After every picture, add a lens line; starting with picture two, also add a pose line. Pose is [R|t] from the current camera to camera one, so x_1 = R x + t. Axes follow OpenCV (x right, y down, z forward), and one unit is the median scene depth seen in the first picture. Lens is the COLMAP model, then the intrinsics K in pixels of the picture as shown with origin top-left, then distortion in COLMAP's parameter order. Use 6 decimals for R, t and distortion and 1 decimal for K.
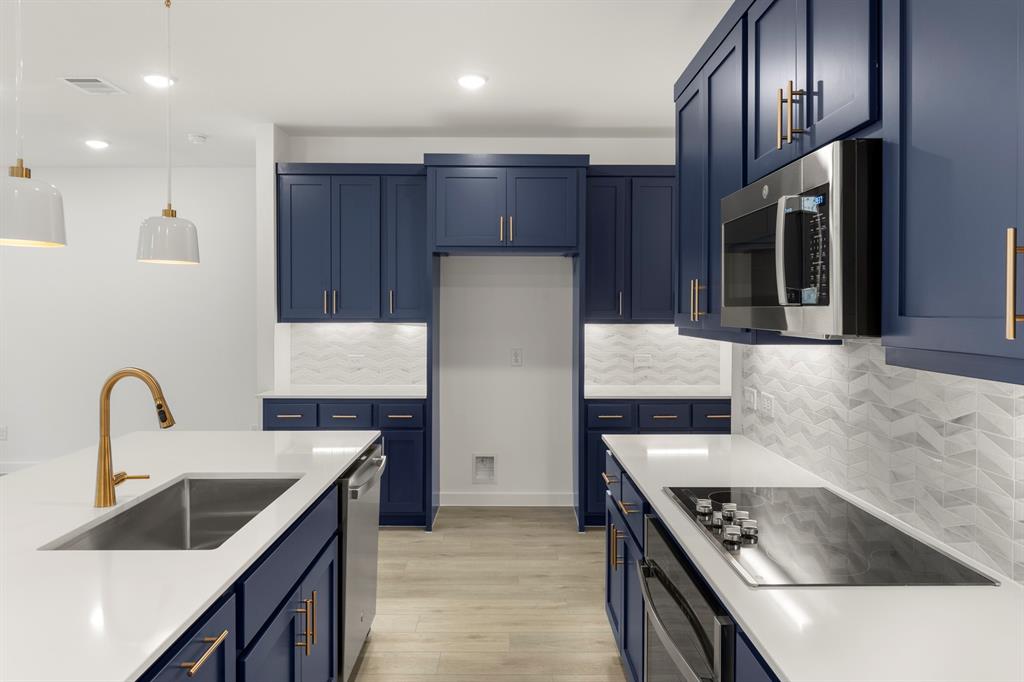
lens RADIAL K [[673.7, 0, 518.9], [0, 673.7, 330.2], [0, 0, 1]] dist [0.011105, -0.011088]
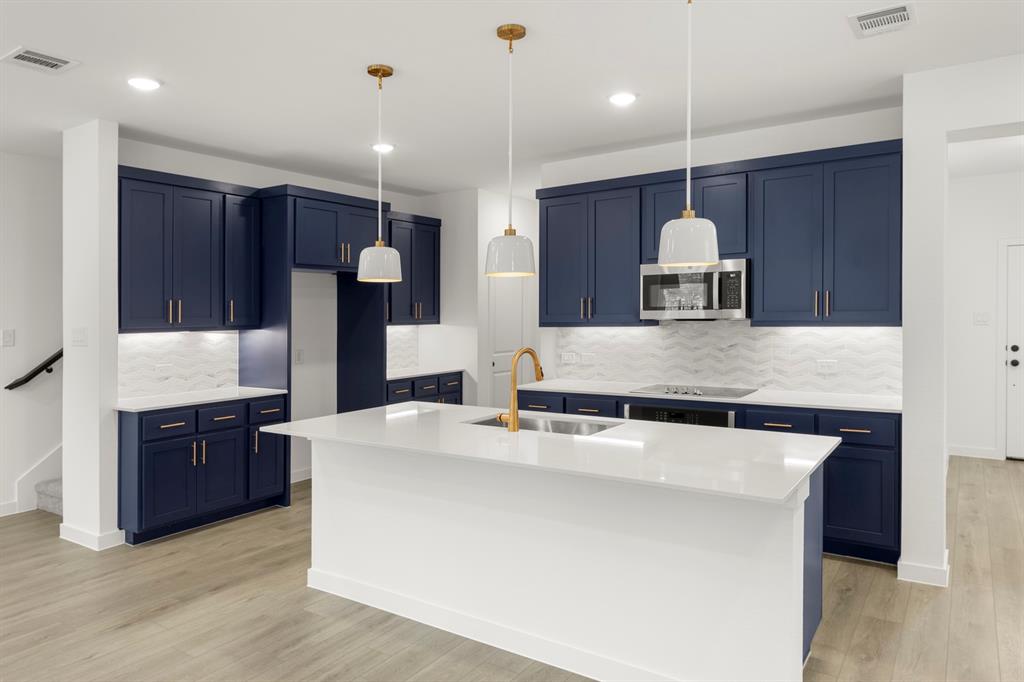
lens RADIAL K [[673.7, 0, 523.4], [0, 673.7, 304.1], [0, 0, 1]] dist [0.011105, -0.011088]
pose [[0.576510, -0.001835, 0.817088, -0.856101], [0.038402, 0.998953, -0.024851, -0.008097], [-0.816187, 0.045705, 0.575977, -0.014311]]
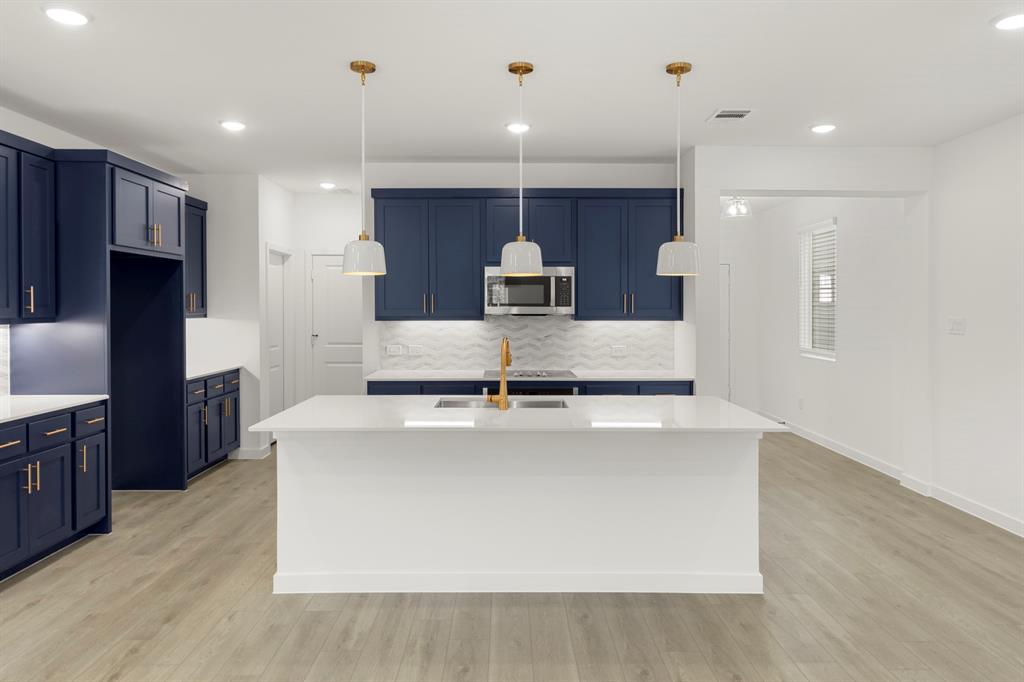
lens RADIAL K [[673.7, 0, 502.8], [0, 673.7, 300.9], [0, 0, 1]] dist [0.011105, -0.011088]
pose [[0.018794, 0.002396, 0.999821, -1.109133], [0.025931, 0.999660, -0.002883, -0.023383], [-0.999487, 0.025981, 0.018725, 0.401381]]
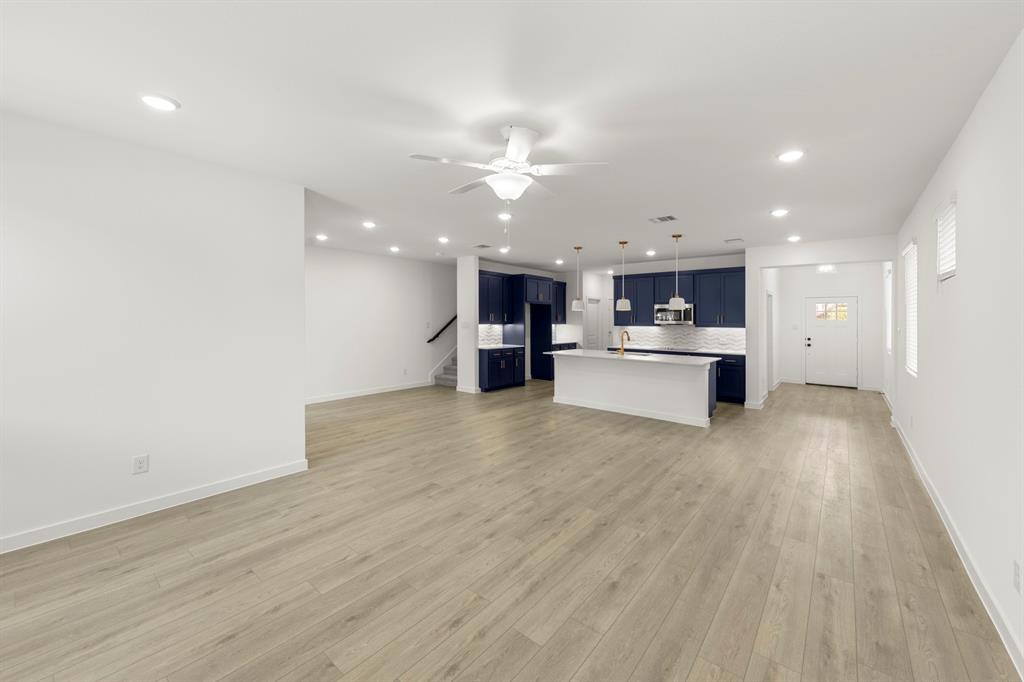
lens RADIAL K [[388.8, 0, 512.0], [0, 388.8, 312.0], [0, 0, 1]] dist [-0.002771, -0.000298]
pose [[0.669016, 0.016031, 0.743075, -1.601654], [0.015026, 0.999271, -0.035086, -0.003647], [-0.743096, 0.034639, 0.668288, -0.241213]]
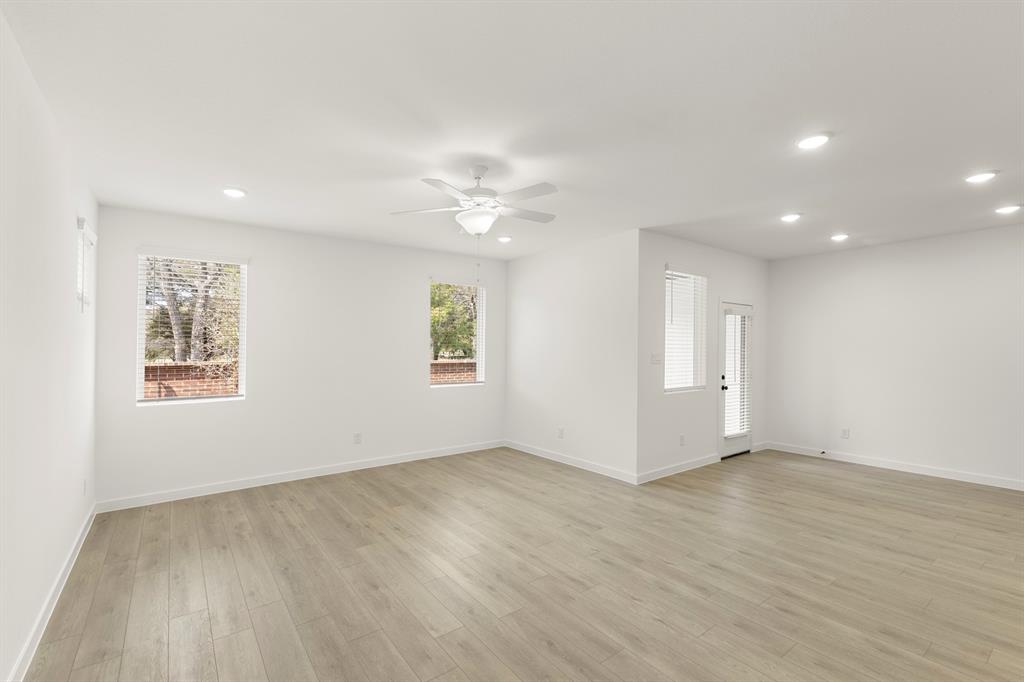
lens RADIAL K [[437.2, 0, 489.5], [0, 437.2, 343.1], [0, 0, 1]] dist [-0.001265, -0.000706]
pose [[0.555543, -0.011382, -0.831410, -0.578908], [-0.020375, 0.999420, -0.027297, -0.000053], [0.831238, 0.032104, 0.554988, -0.214654]]
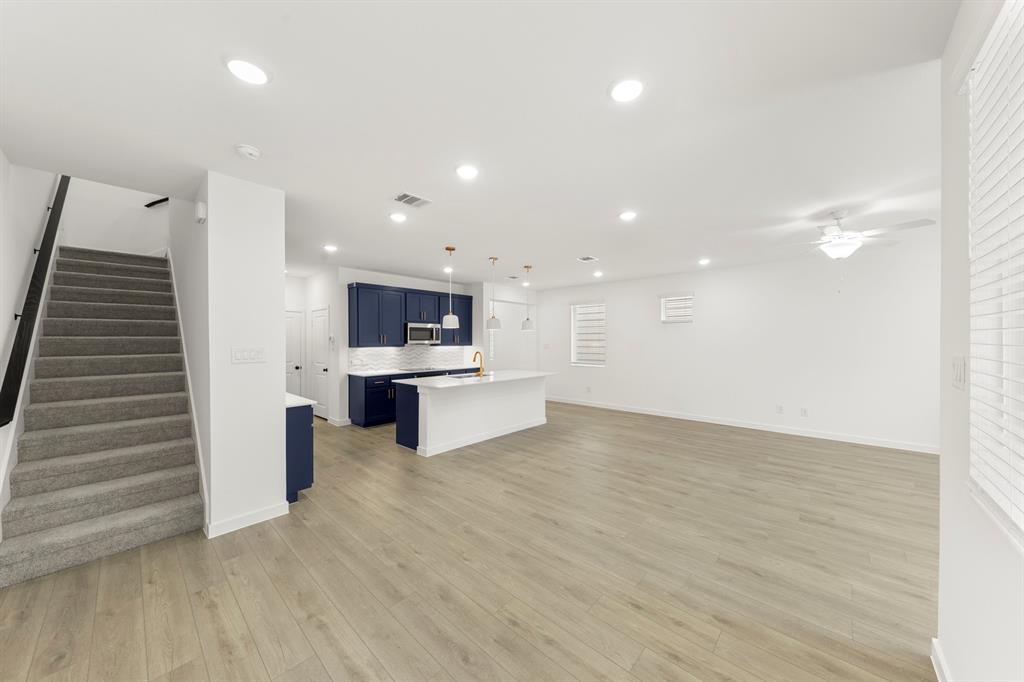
lens RADIAL K [[361.2, 0, 499.3], [0, 361.2, 337.1], [0, 0, 1]] dist [0.010494, -0.000821]
pose [[-0.708116, 0.001112, 0.706095, -1.207038], [0.017153, 0.999731, 0.015628, -0.048536], [-0.705888, 0.023178, -0.707945, 1.262886]]
